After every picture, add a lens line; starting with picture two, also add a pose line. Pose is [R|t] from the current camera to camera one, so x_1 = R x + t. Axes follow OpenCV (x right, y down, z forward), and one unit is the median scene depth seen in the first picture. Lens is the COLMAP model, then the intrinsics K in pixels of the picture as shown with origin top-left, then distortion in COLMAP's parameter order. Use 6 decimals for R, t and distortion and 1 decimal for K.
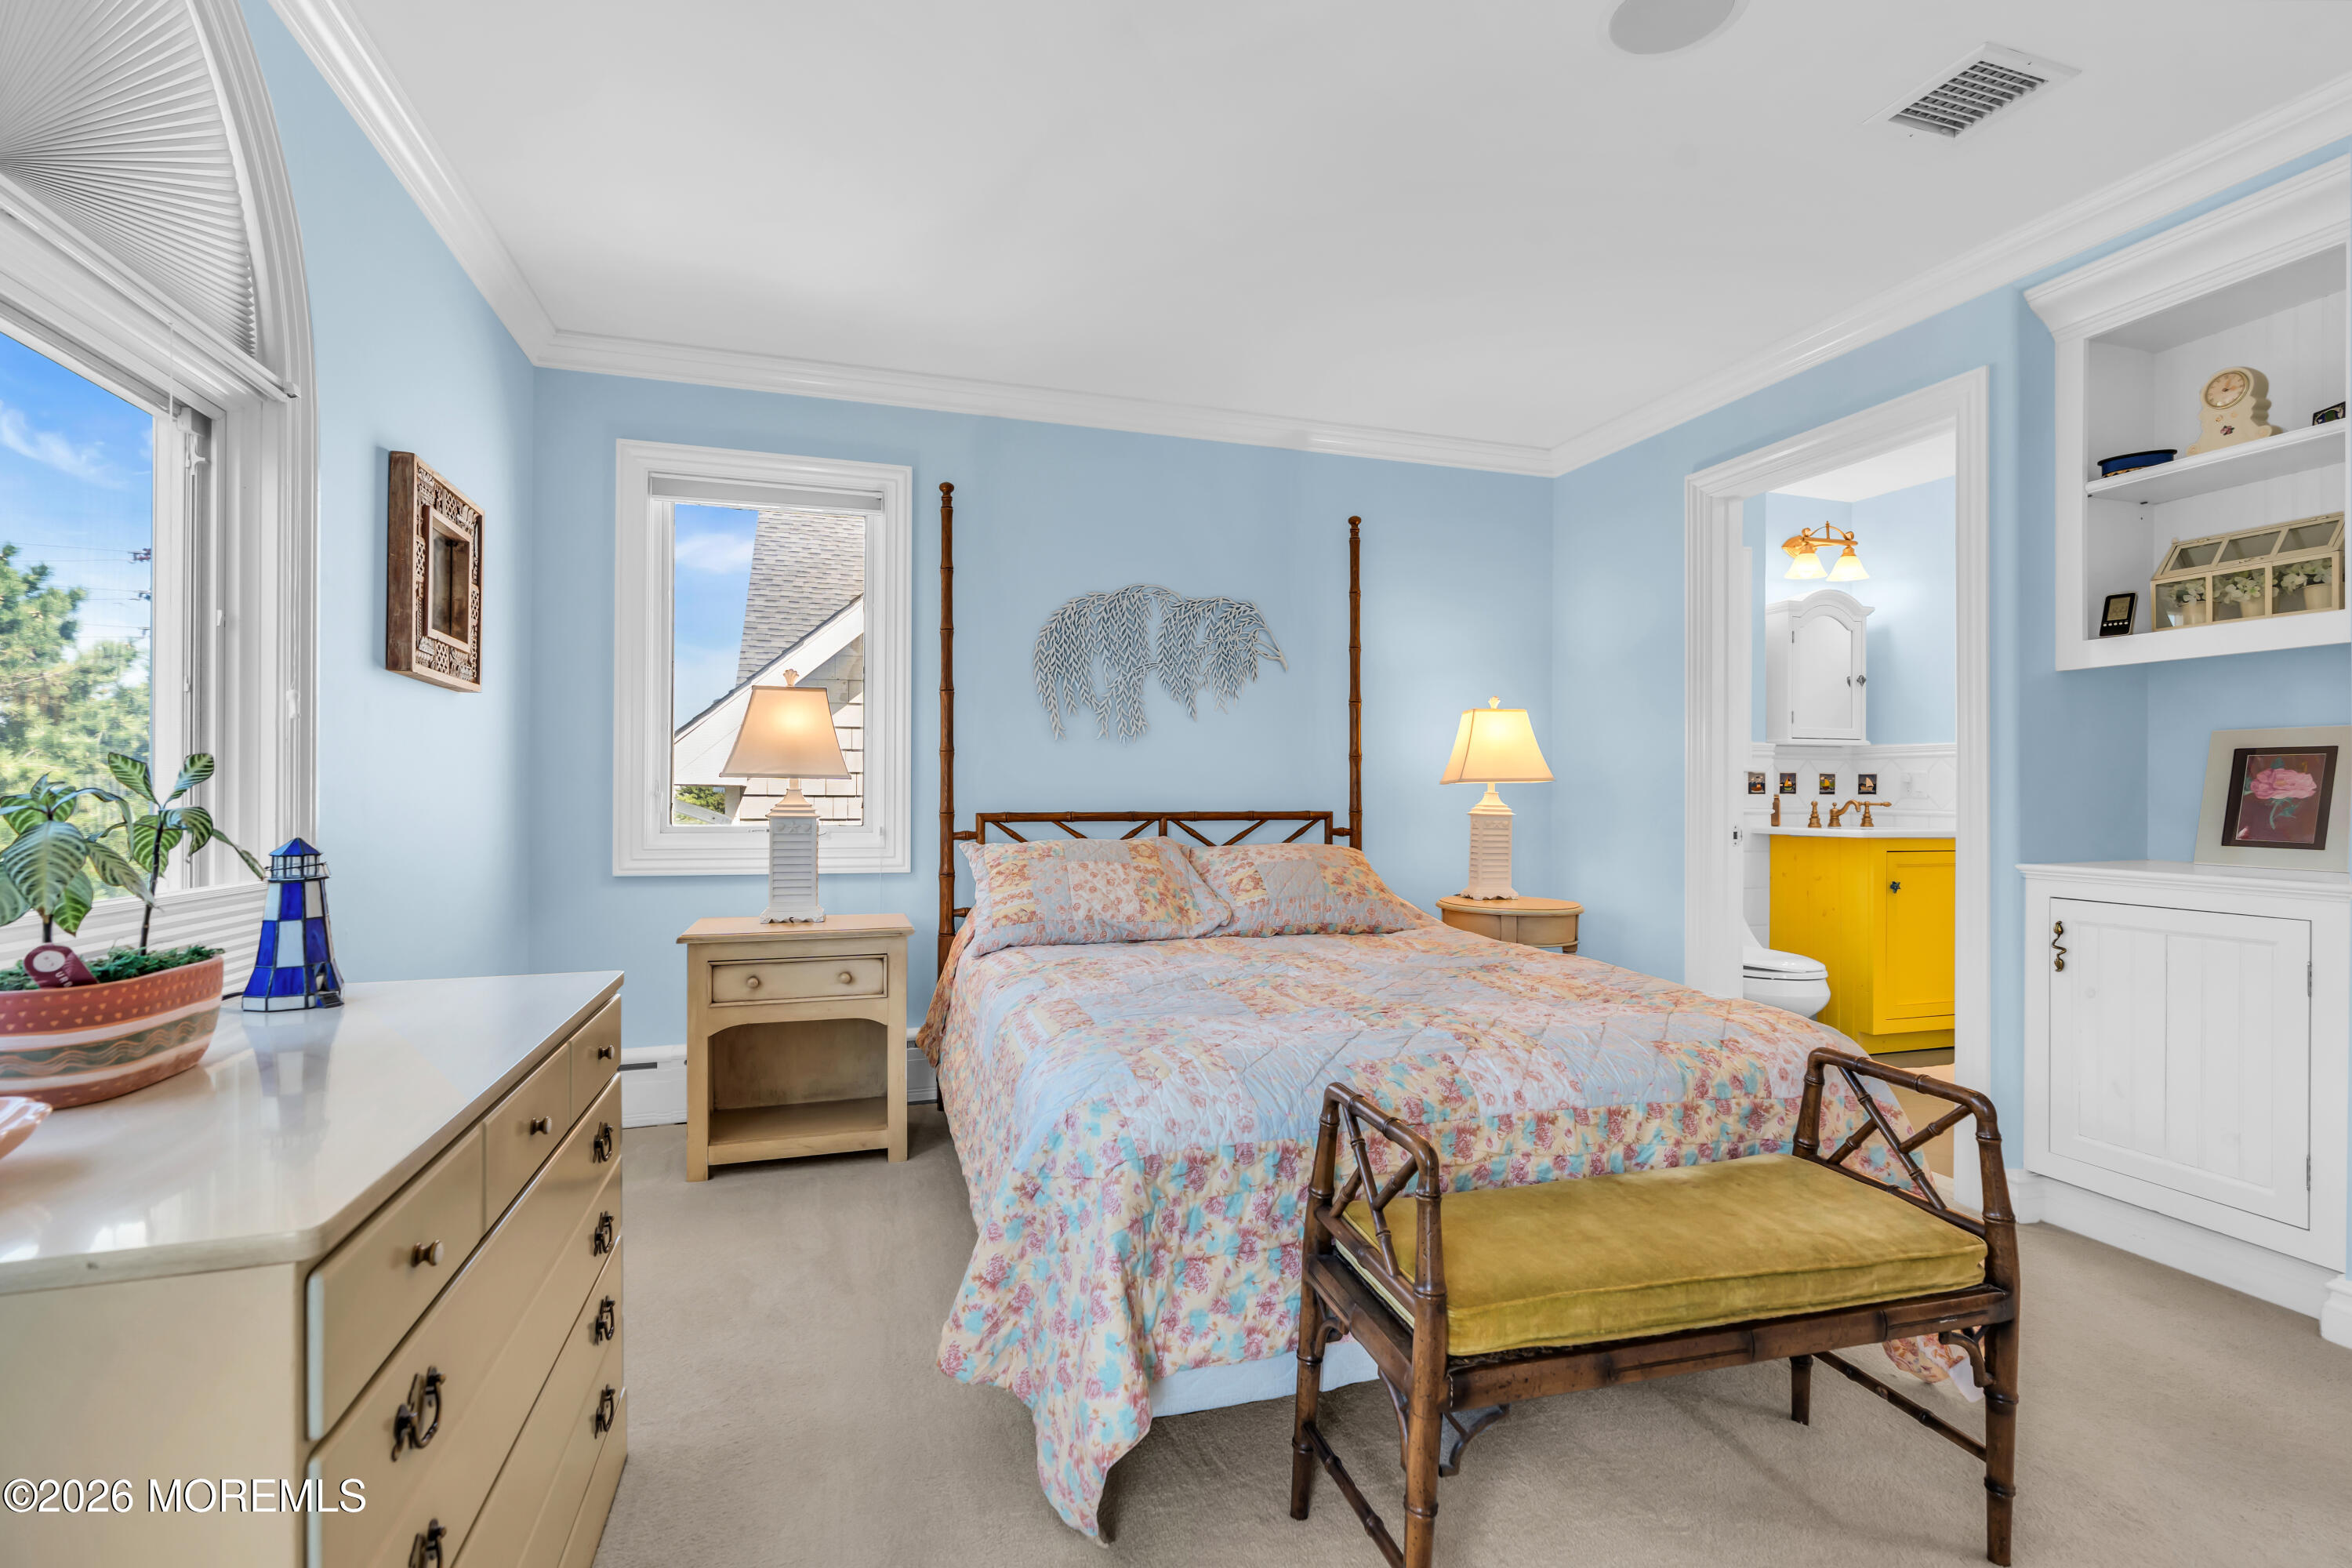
lens RADIAL K [[1080.5, 0, 1189.5], [0, 1080.5, 790.6], [0, 0, 1]] dist [-0.000319, 0.001327]
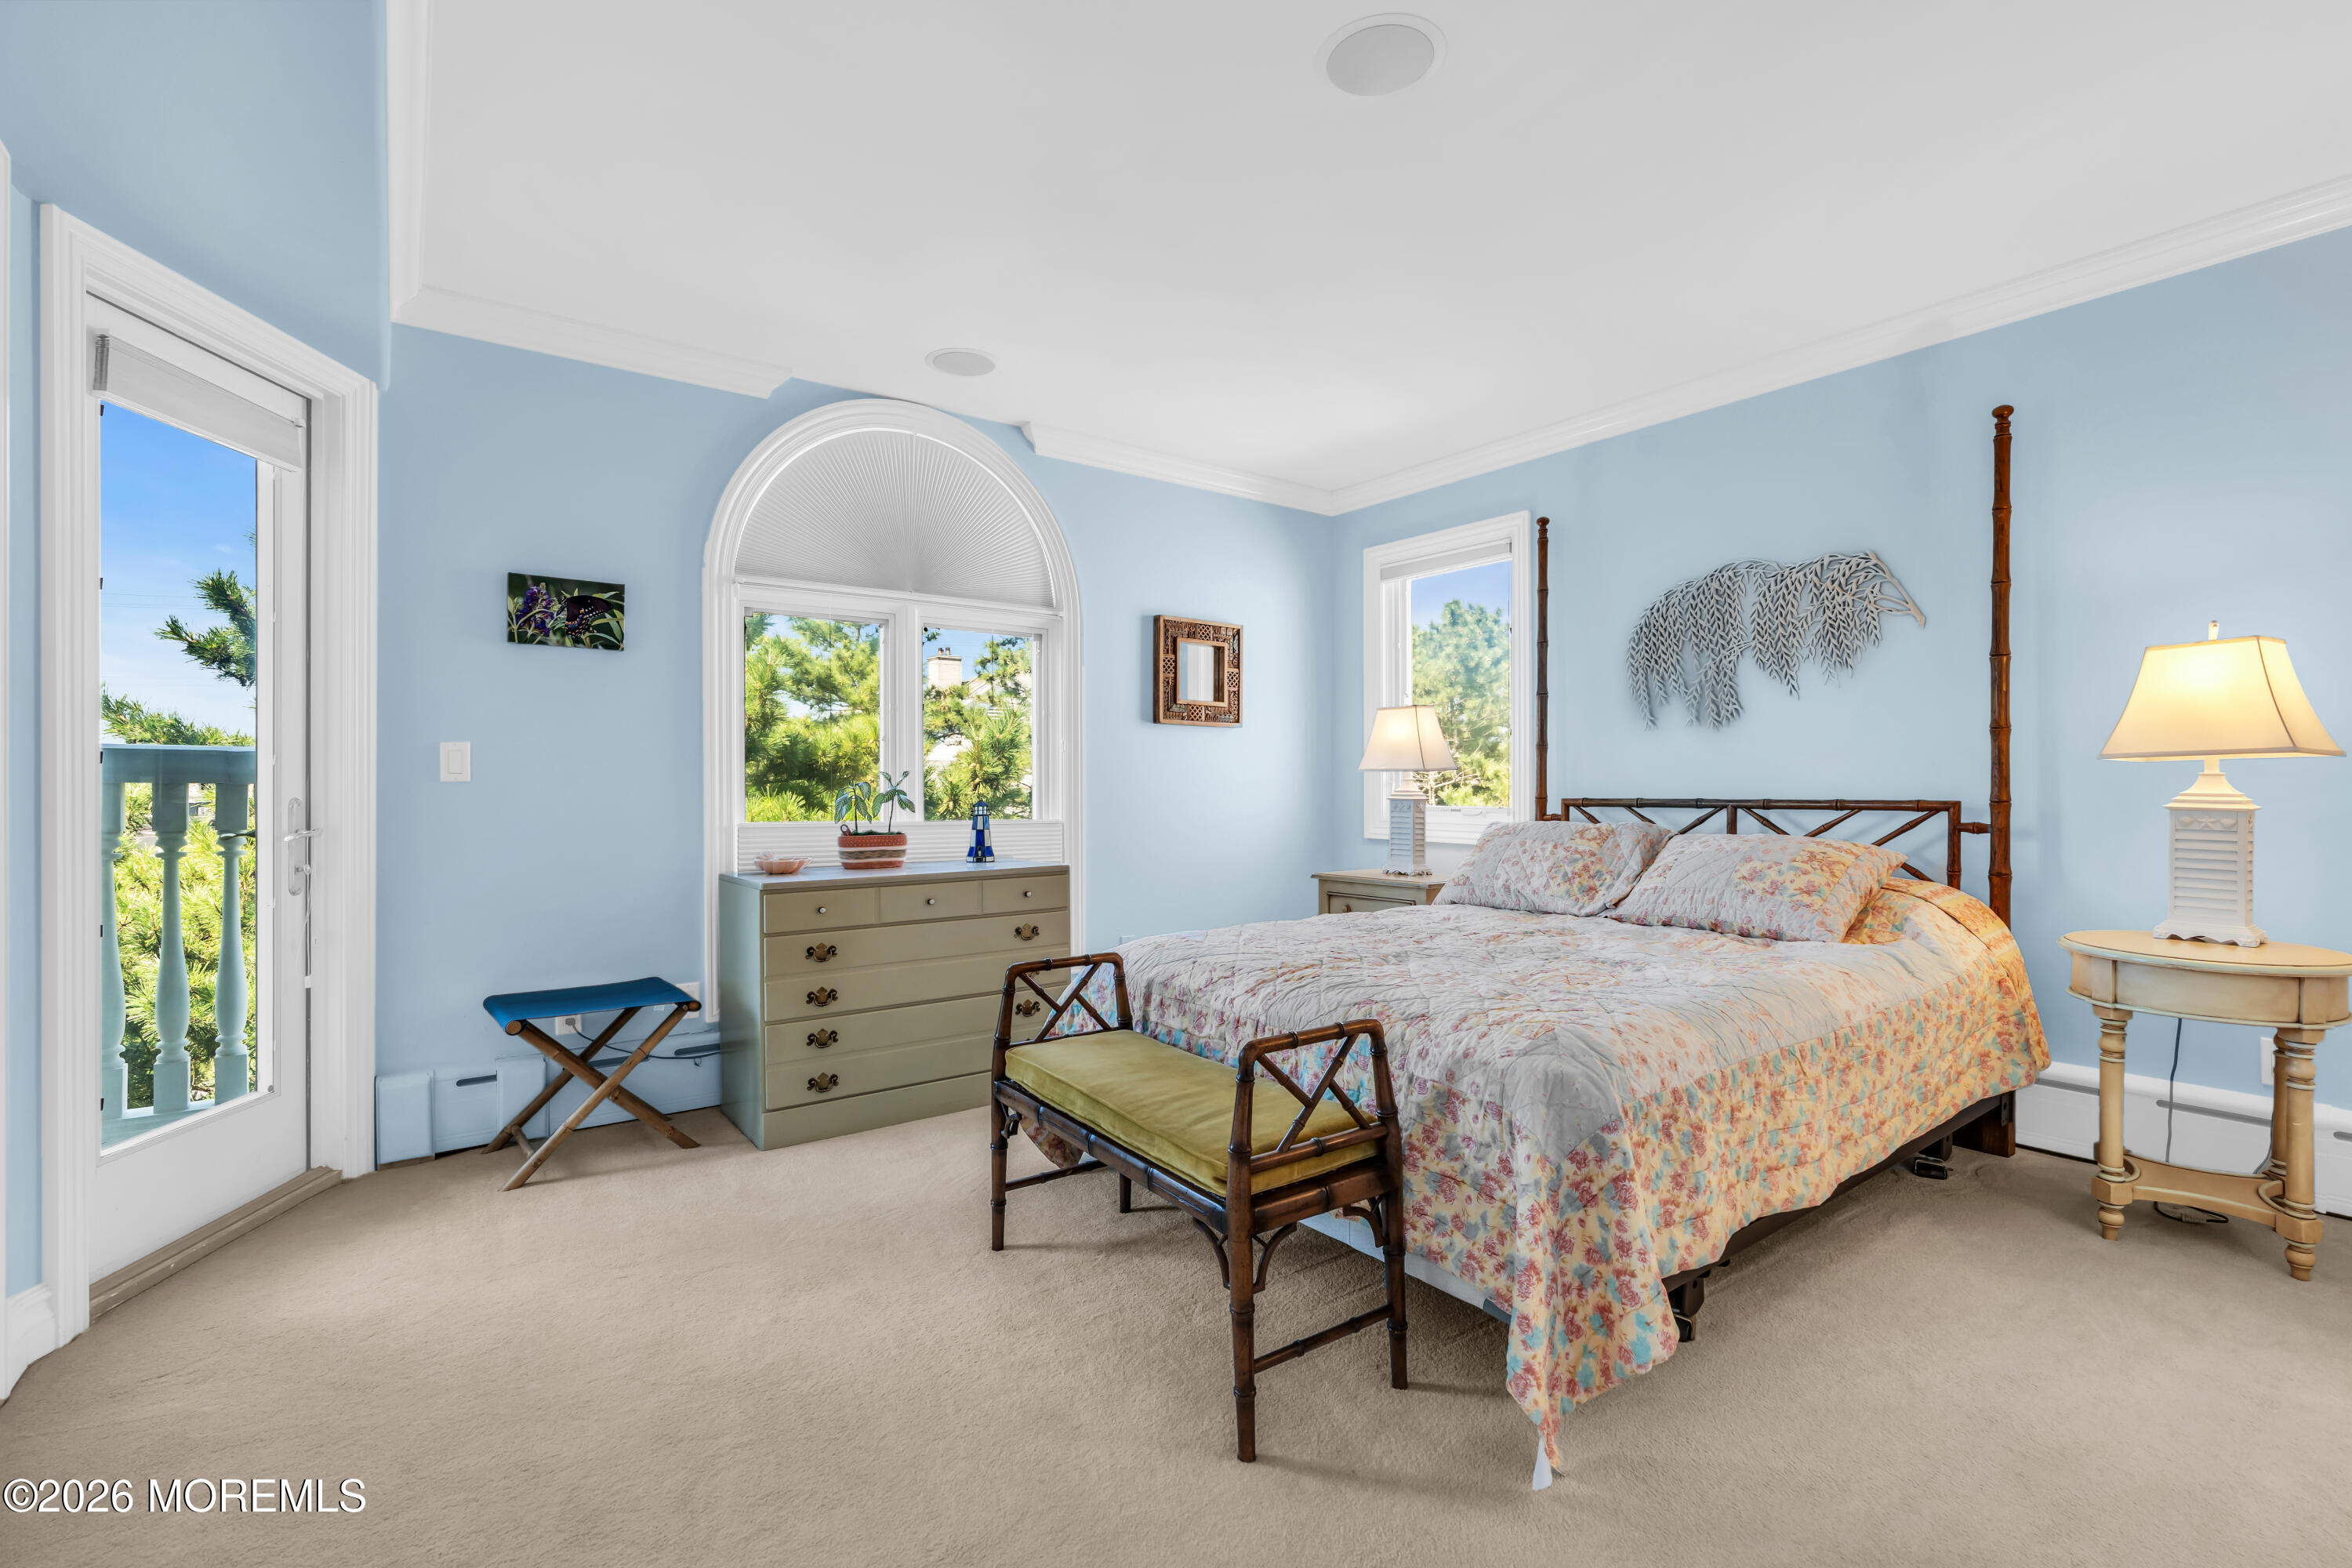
lens RADIAL K [[1080.5, 0, 1182.6], [0, 1080.5, 795.9], [0, 0, 1]] dist [-0.000319, 0.001327]
pose [[0.321766, 0.004831, -0.946807, 0.756868], [0.007098, 0.999947, 0.007515, 0.006252], [0.946793, -0.009138, 0.321715, 0.245336]]
